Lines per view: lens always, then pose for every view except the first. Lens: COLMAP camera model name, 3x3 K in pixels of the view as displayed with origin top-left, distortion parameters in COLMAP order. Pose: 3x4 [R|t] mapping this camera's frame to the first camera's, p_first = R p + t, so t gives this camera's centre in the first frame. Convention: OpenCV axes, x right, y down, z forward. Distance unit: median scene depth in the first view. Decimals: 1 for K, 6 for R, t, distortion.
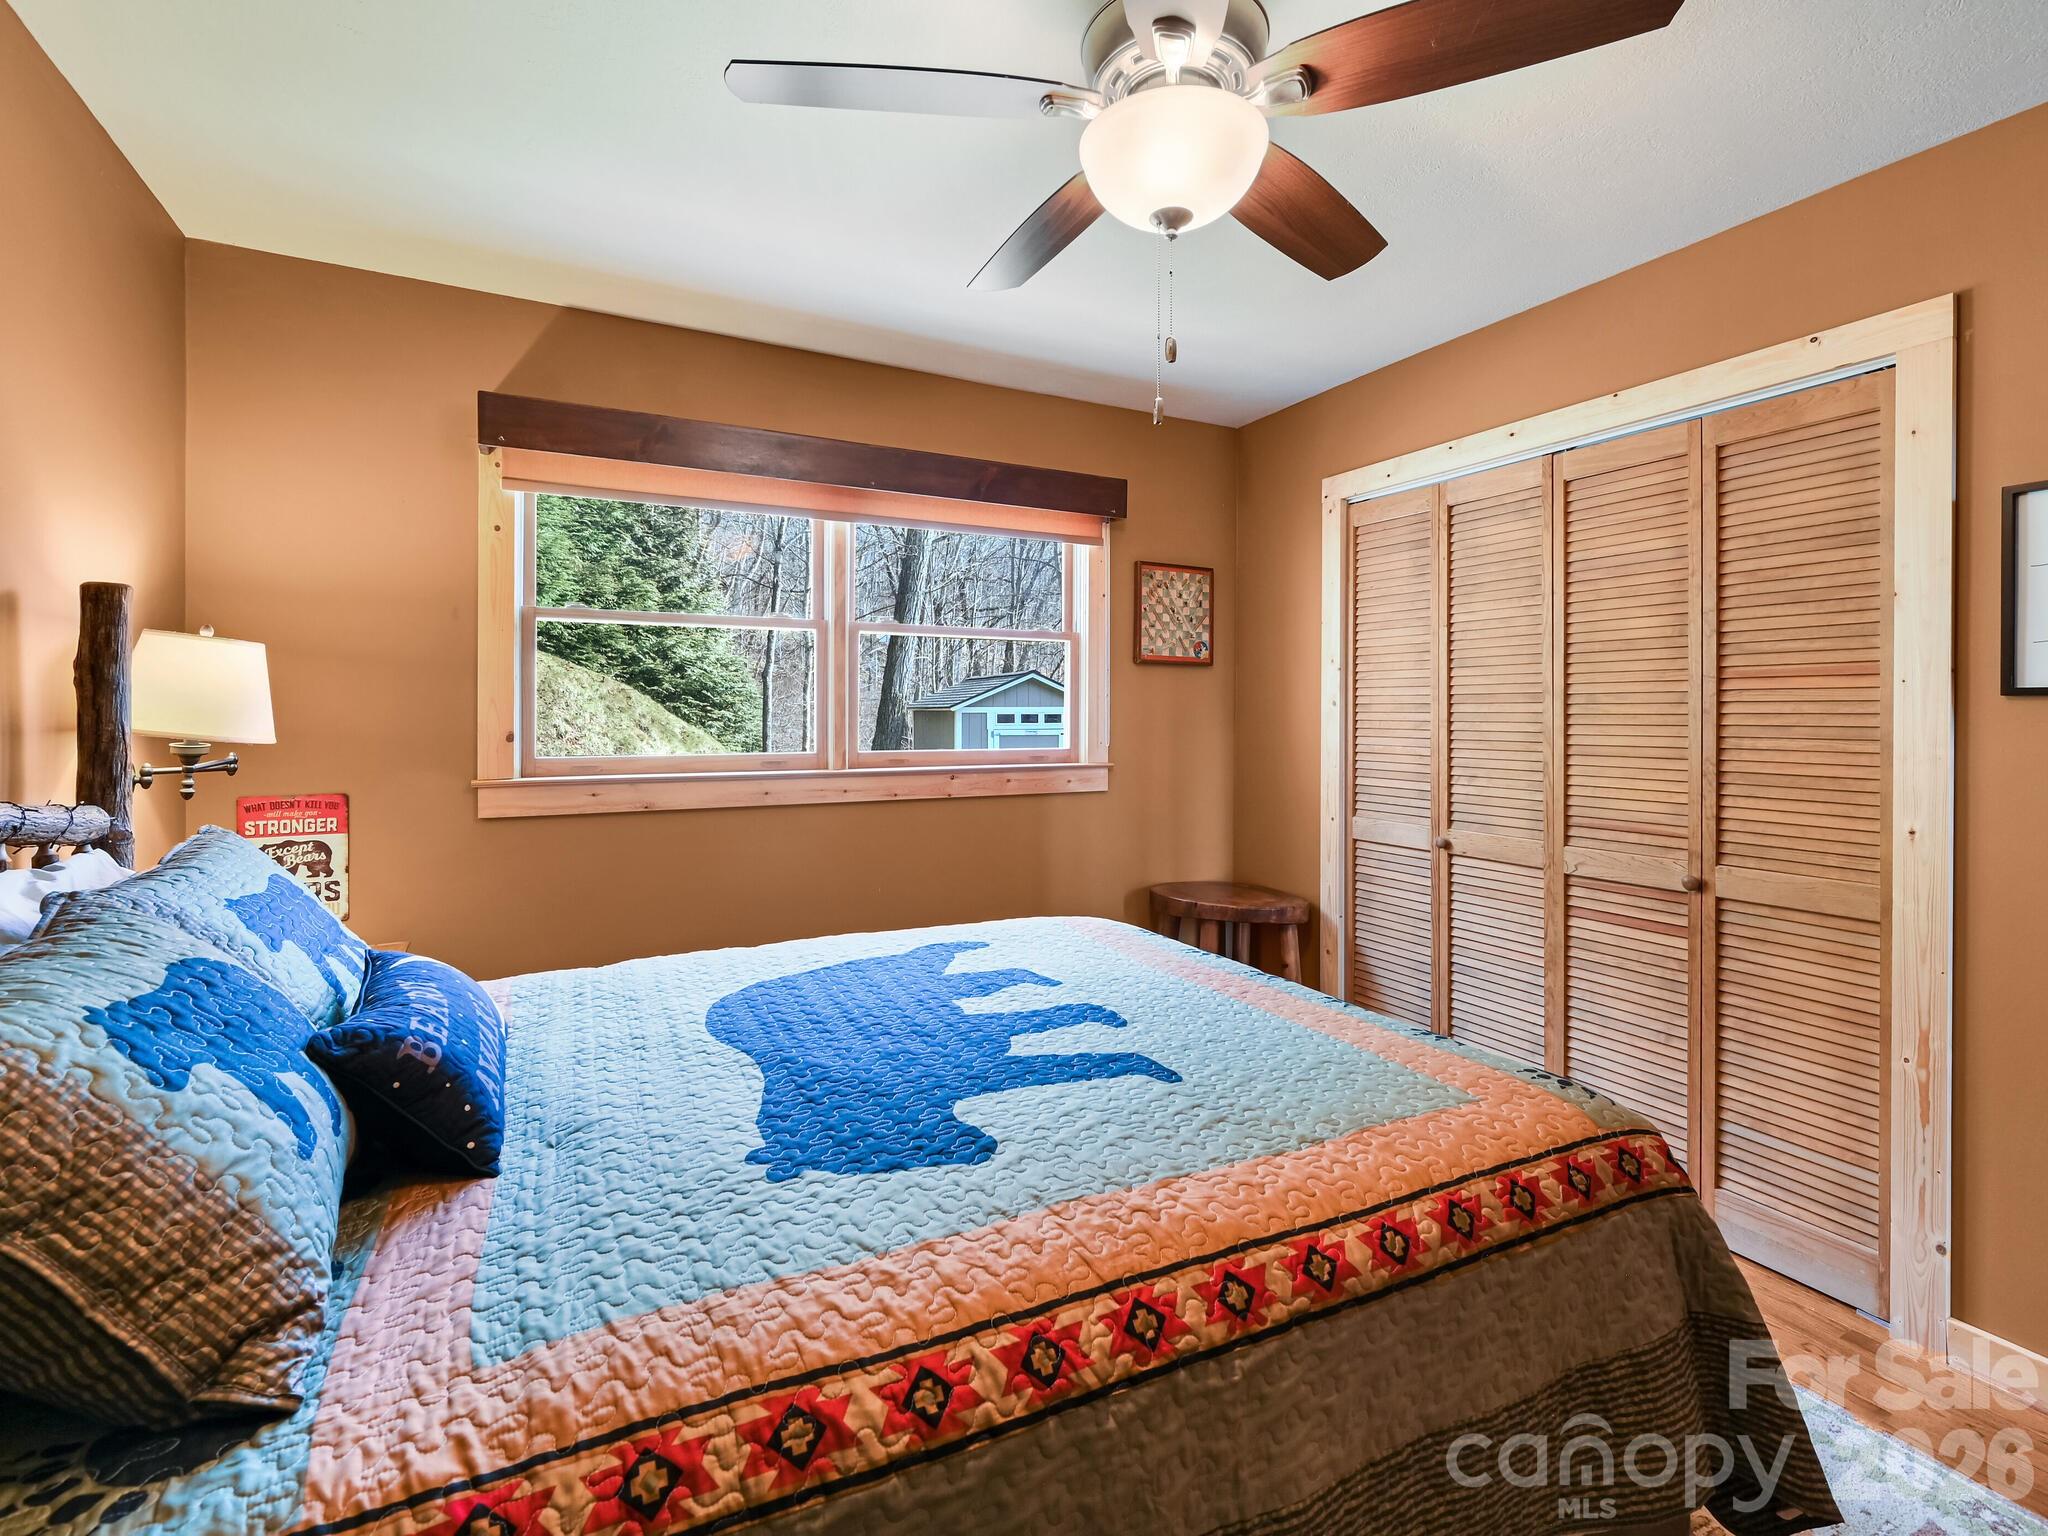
lens RADIAL K [[936.6, 0, 1029.3], [0, 936.6, 717.5], [0, 0, 1]] dist [-0.002021, -0.000280]
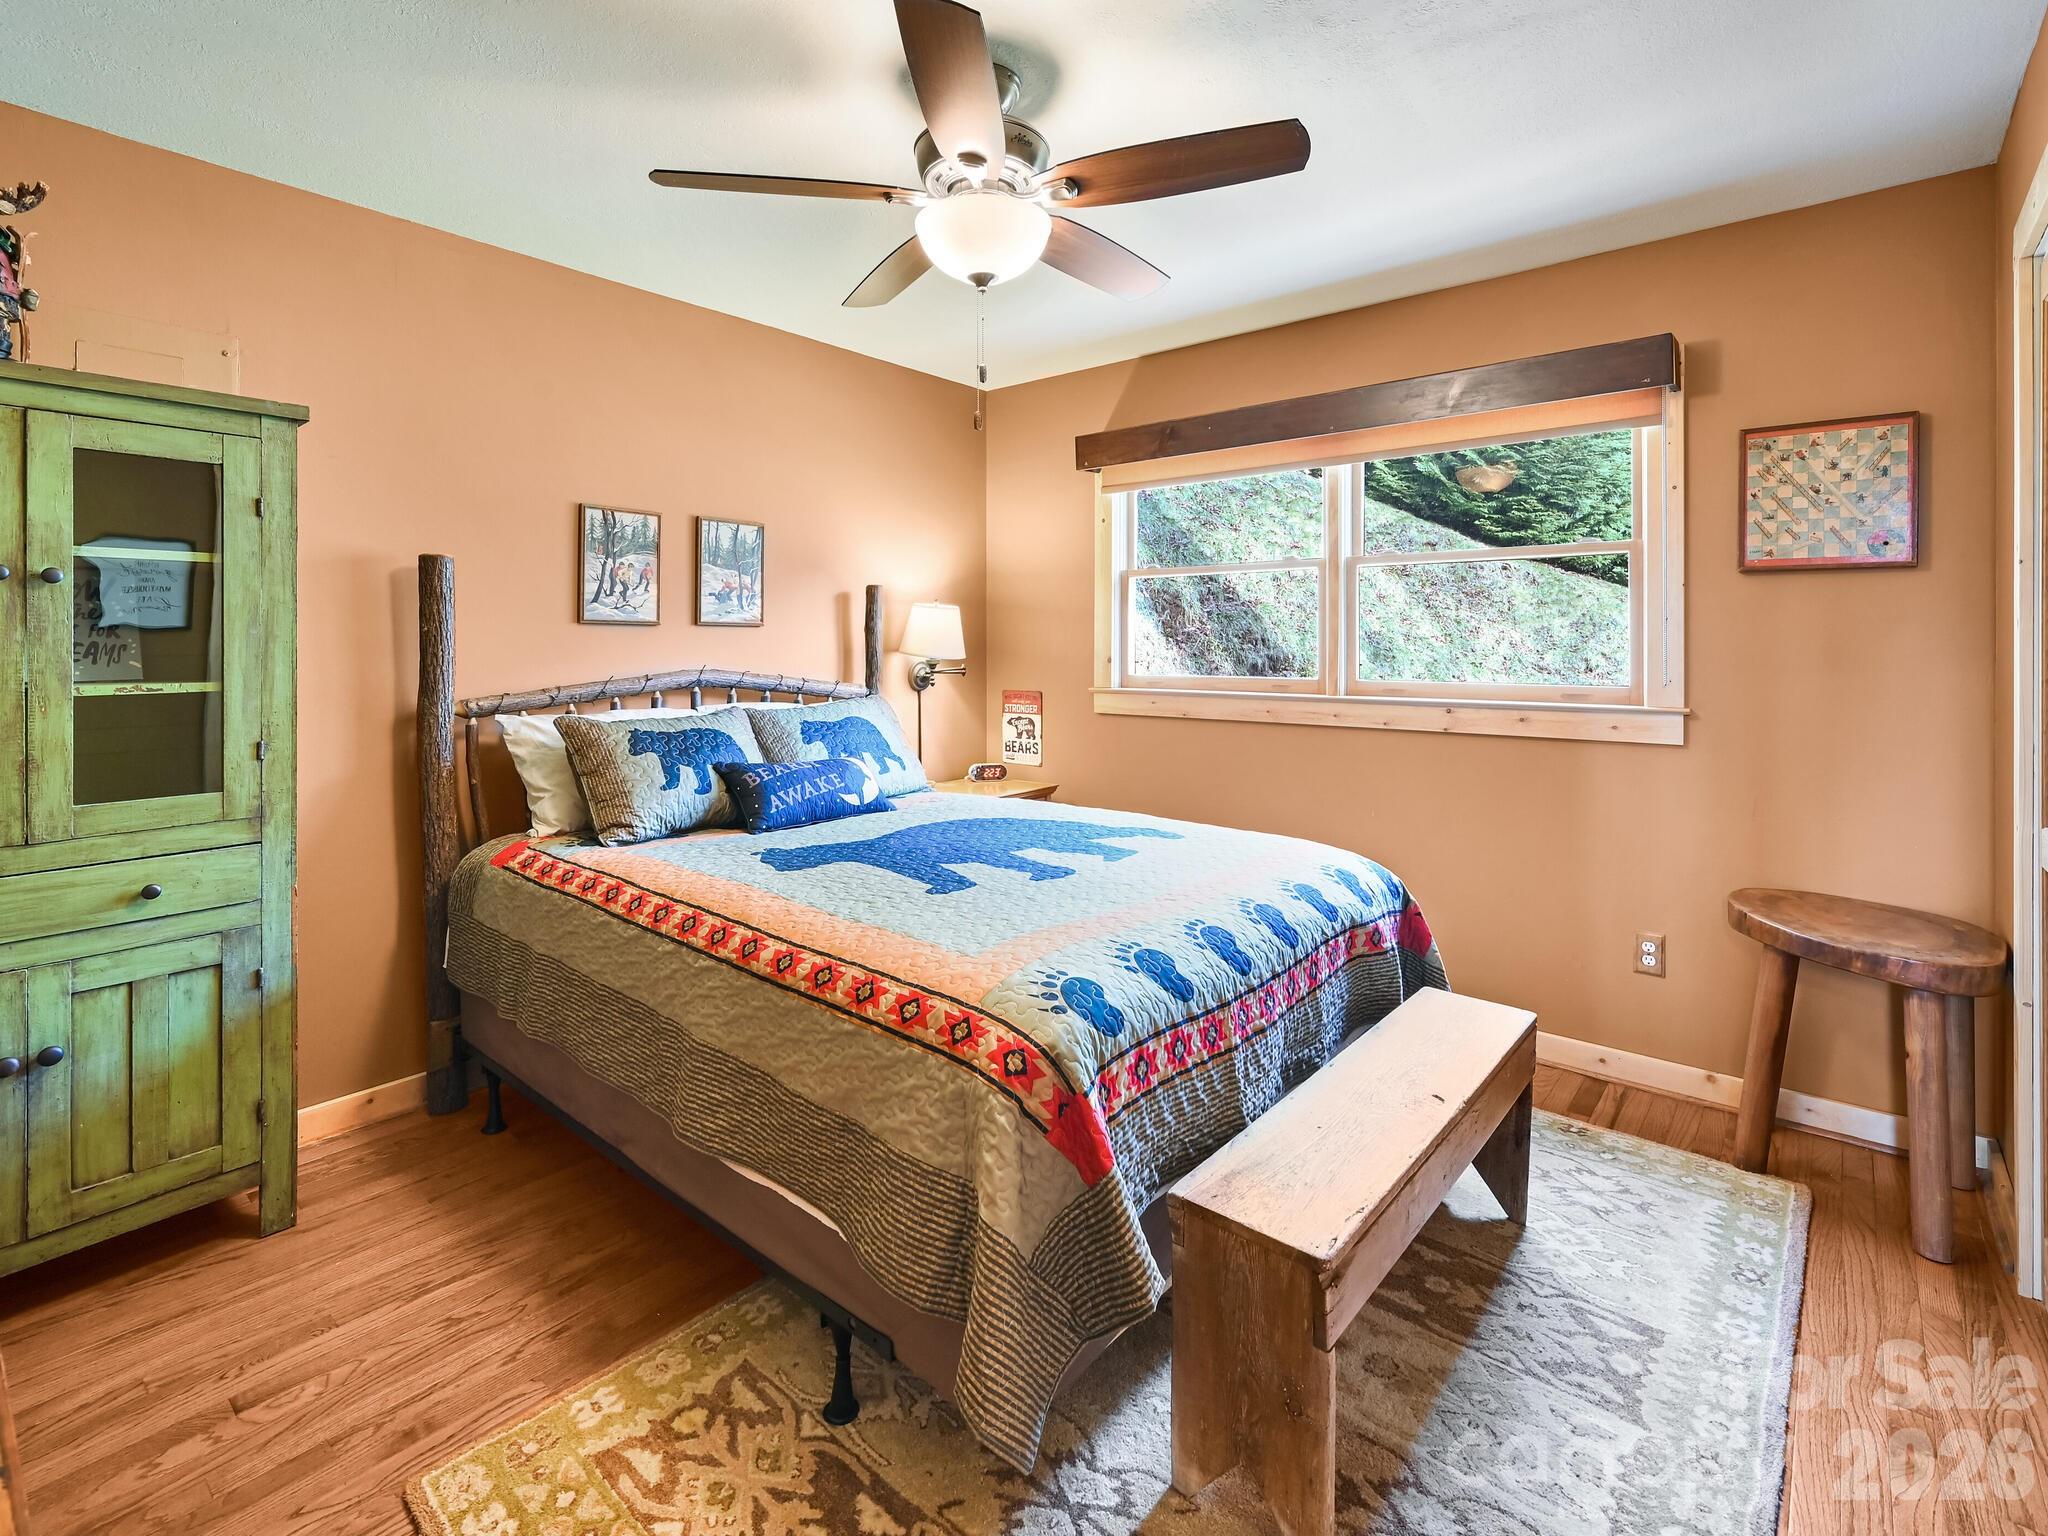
lens RADIAL K [[974.1, 0, 1024.3], [0, 974.1, 650.6], [0, 0, 1]] dist [-0.000282, -0.000127]
pose [[0.377561, 0.003122, -0.925980, 0.611725], [-0.004838, 0.999987, 0.001398, 0.003610], [0.925972, 0.003952, 0.377571, 0.213829]]
